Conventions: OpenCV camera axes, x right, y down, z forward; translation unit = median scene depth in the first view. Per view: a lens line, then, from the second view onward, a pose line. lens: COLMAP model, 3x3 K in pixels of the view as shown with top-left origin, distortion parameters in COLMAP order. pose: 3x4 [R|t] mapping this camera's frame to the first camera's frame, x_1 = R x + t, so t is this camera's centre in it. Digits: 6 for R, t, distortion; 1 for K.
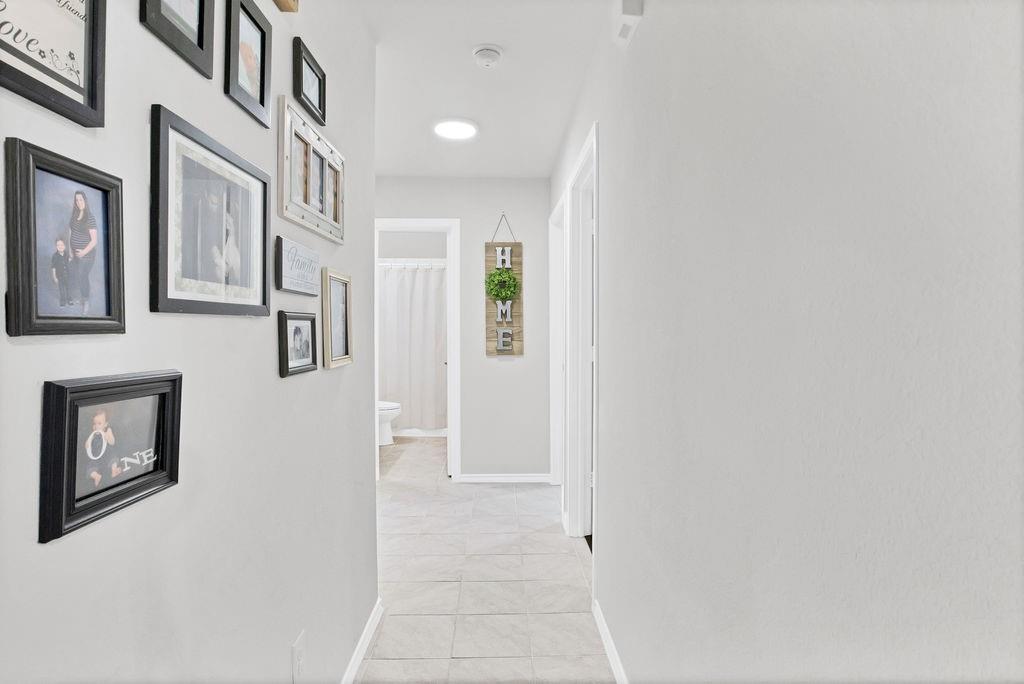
lens RADIAL K [[540.6, 0, 512.2], [0, 540.6, 339.5], [0, 0, 1]] dist [-0.041167, 0.005747]
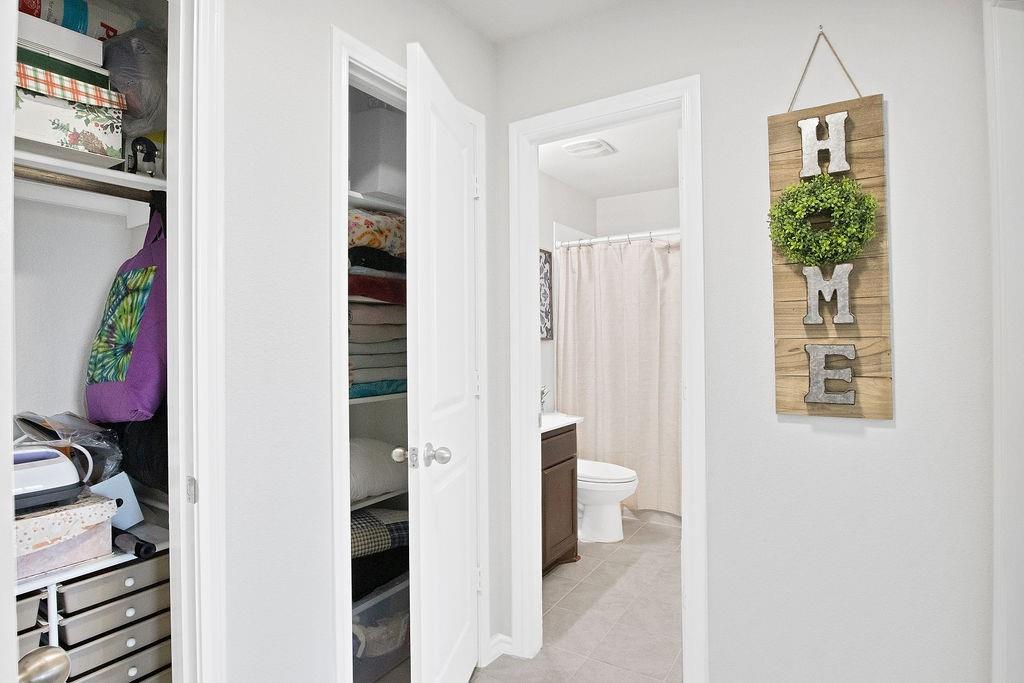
lens RADIAL K [[540.6, 0, 513.1], [0, 540.6, 340.4], [0, 0, 1]] dist [-0.041167, 0.005747]
pose [[0.828255, -0.008569, -0.560286, 0.009581], [-0.006107, 0.999686, -0.024318, -0.012274], [0.560318, 0.023563, 0.827942, 0.591517]]
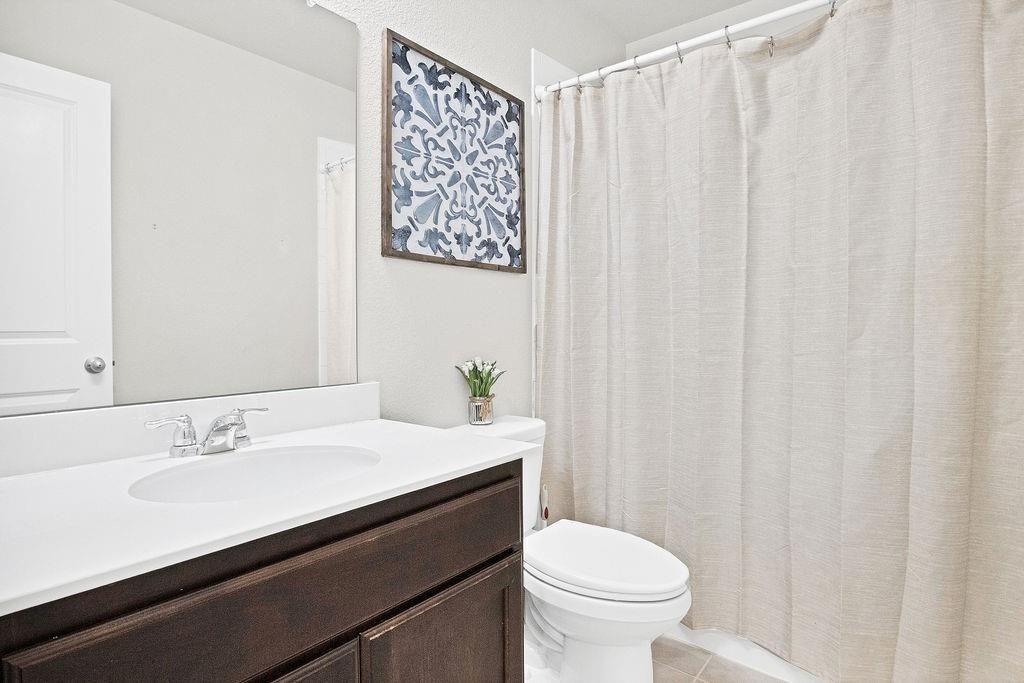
lens RADIAL K [[540.6, 0, 513.1], [0, 540.6, 337.3], [0, 0, 1]] dist [-0.041167, 0.005747]
pose [[0.768501, 0.006540, -0.639816, -0.073841], [-0.011631, 0.999925, -0.003749, 0.004367], [0.639743, 0.010323, 0.768519, 0.806724]]
